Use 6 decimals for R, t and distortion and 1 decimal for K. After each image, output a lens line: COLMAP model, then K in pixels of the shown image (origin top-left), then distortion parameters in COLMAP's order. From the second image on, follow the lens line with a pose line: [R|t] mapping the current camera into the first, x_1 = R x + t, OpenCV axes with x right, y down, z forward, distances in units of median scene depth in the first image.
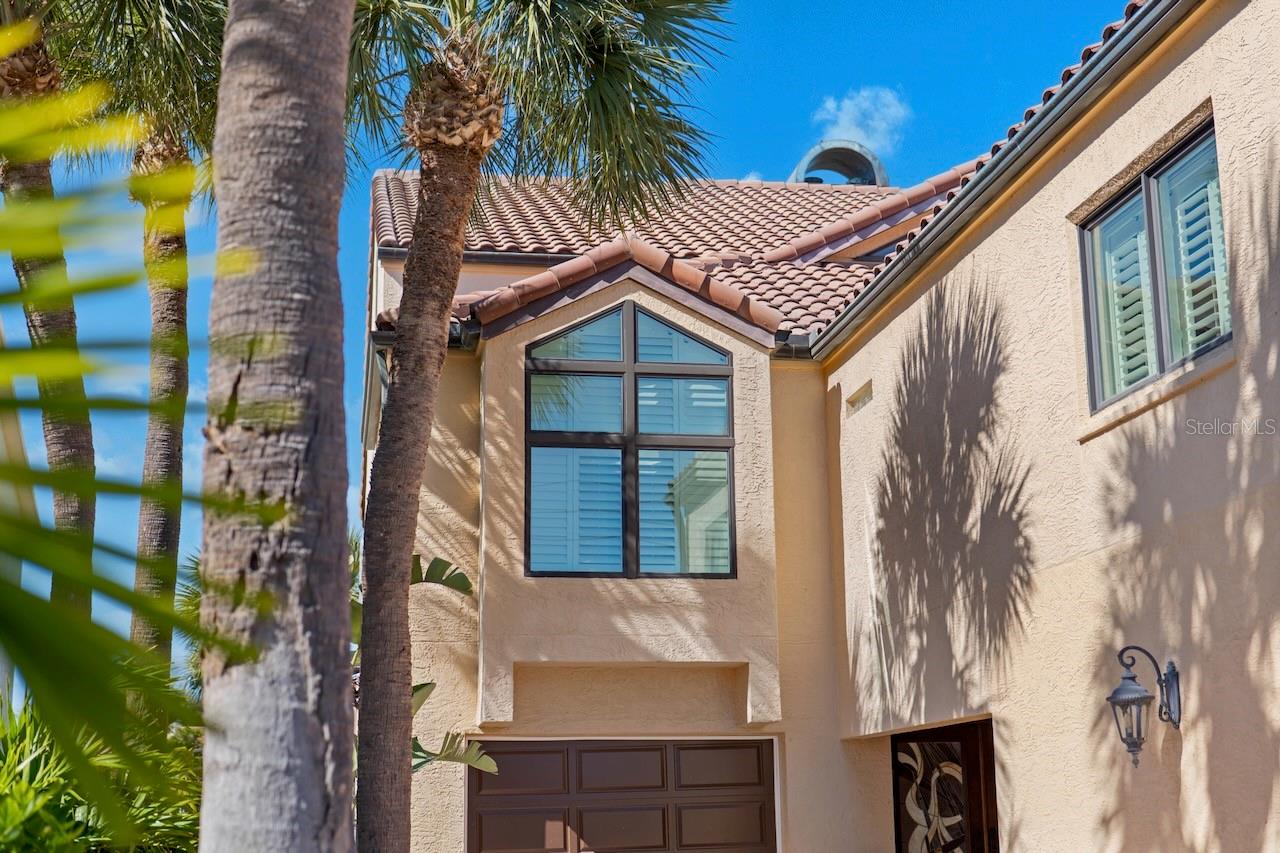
lens RADIAL K [[1734.1, 0, 641.6], [0, 1734.1, 420.7], [0, 0, 1]] dist [-0.014886, 0.000000]
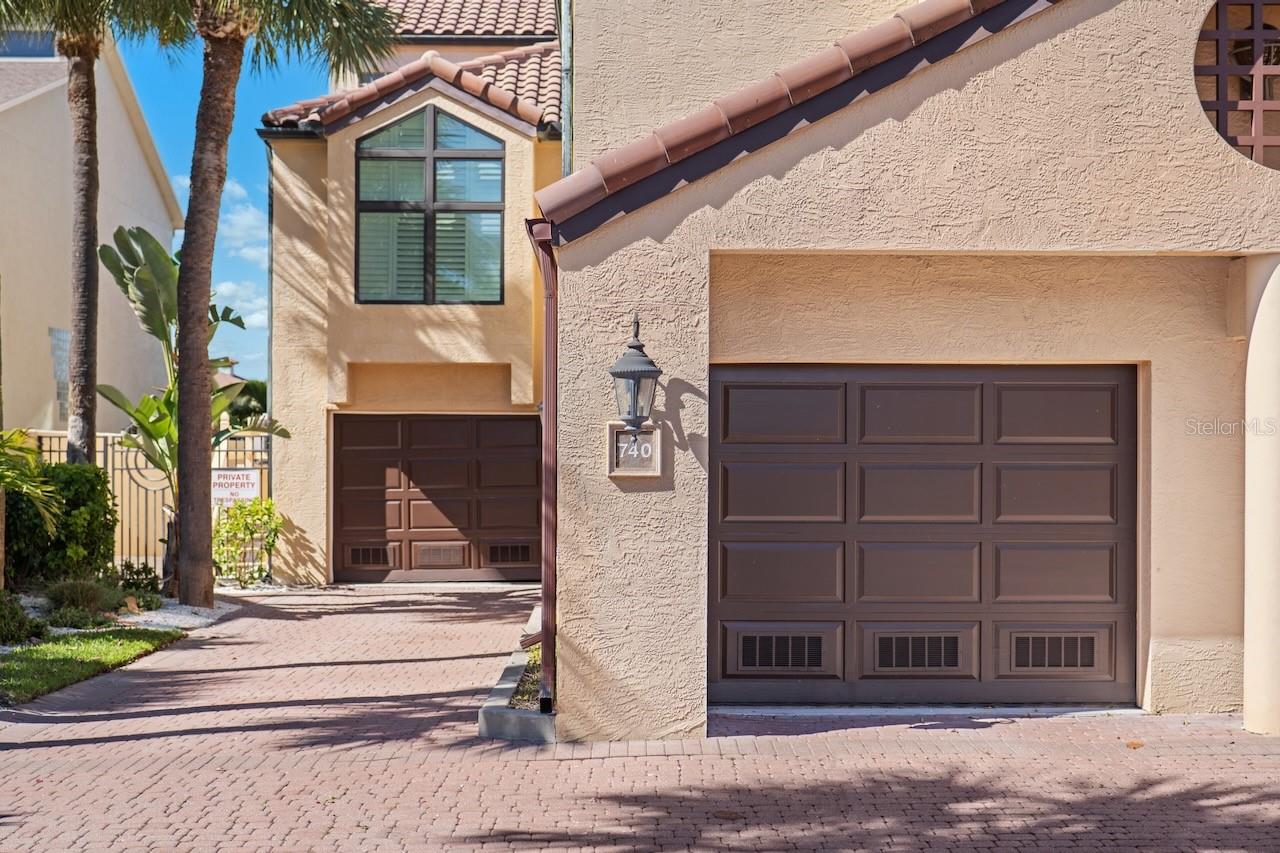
lens RADIAL K [[1734.1, 0, 640.7], [0, 1734.1, 434.0], [0, 0, 1]] dist [-0.014886, 0.000000]
pose [[0.989110, 0.012697, -0.146632, 0.377203], [0.018271, 0.977973, 0.207929, -0.099128], [0.146042, -0.208344, 0.967091, -0.382556]]
